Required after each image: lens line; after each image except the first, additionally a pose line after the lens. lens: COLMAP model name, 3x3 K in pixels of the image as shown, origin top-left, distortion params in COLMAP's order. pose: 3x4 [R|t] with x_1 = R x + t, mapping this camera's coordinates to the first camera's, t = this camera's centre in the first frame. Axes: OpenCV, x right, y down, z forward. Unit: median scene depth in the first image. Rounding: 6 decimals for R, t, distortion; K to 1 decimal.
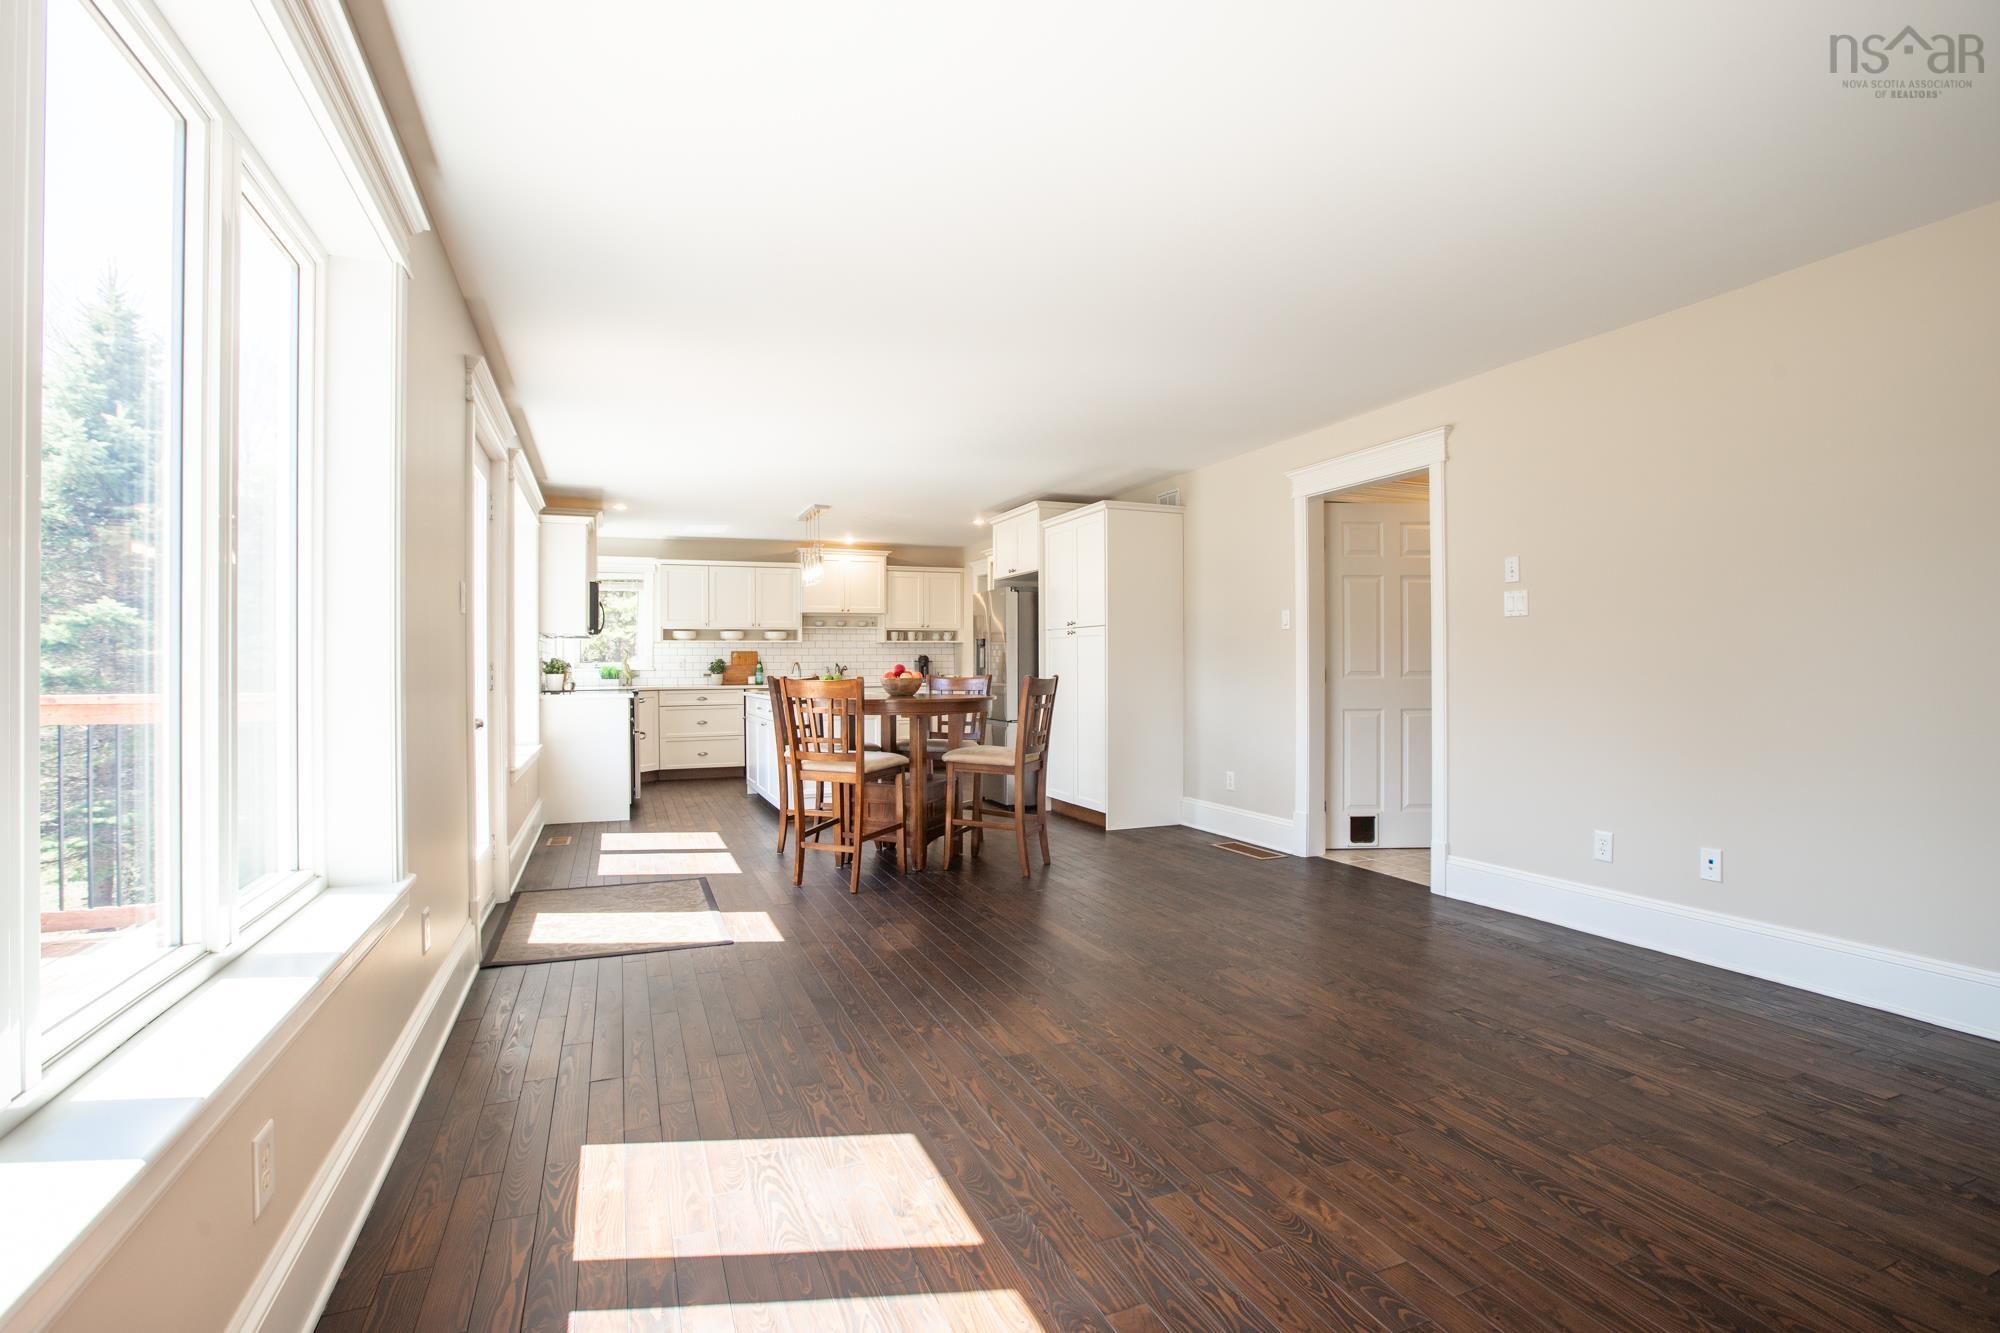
lens RADIAL K [[917.8, 0, 1000.0], [0, 917.8, 666.5], [0, 0, 1]] dist [-0.053904, 0.014676]
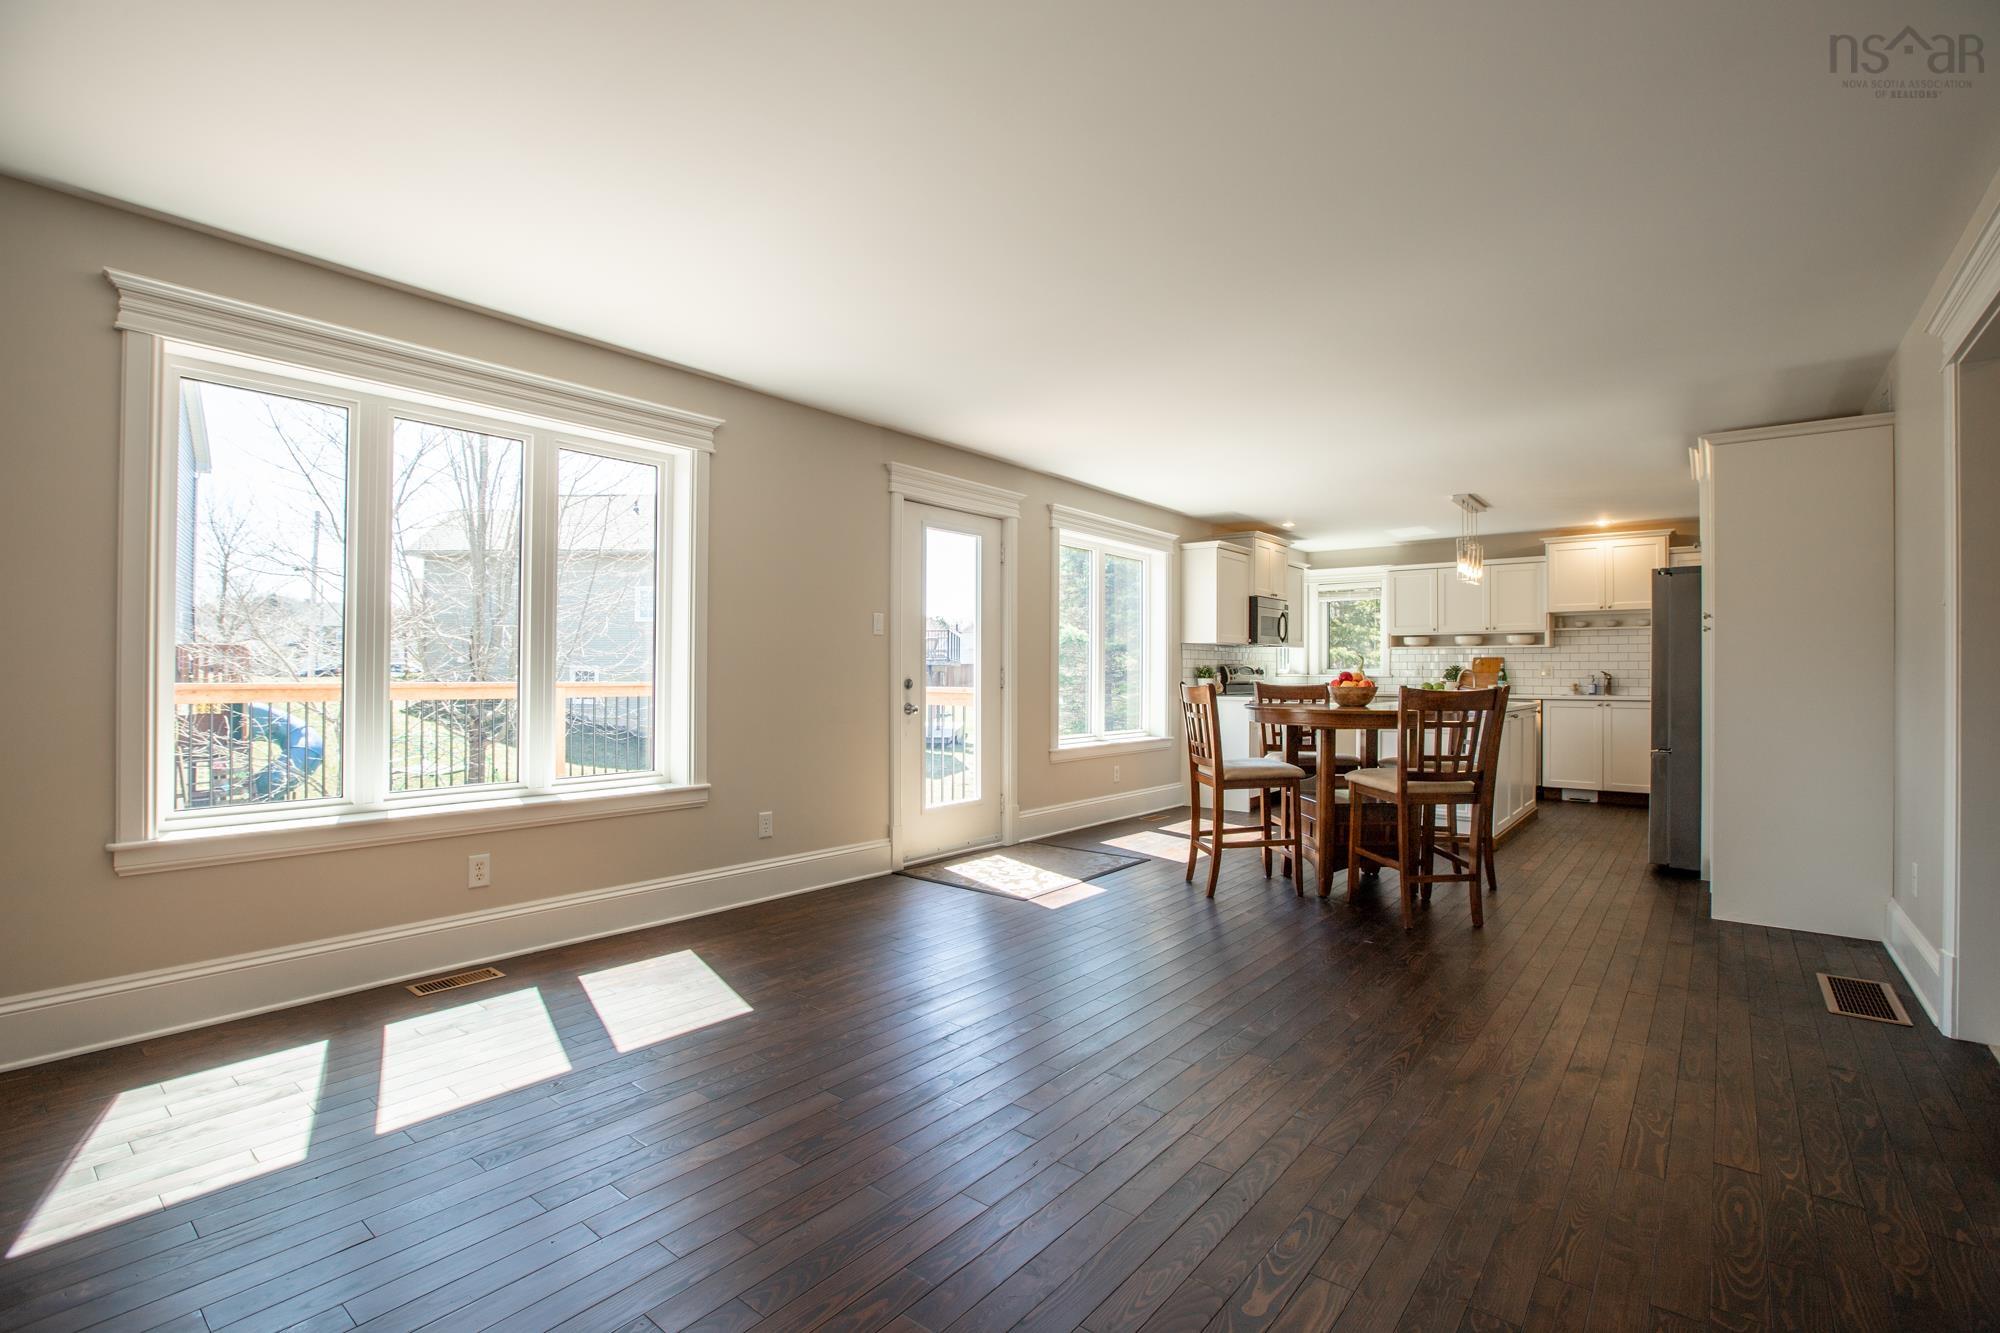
lens RADIAL K [[917.8, 0, 1000.0], [0, 917.8, 666.5], [0, 0, 1]] dist [-0.053904, 0.014676]
pose [[0.482225, 0.003367, -0.876041, 0.282068], [-0.009538, 0.999954, -0.001407, -0.001899], [0.875995, 0.009034, 0.482235, 0.143185]]
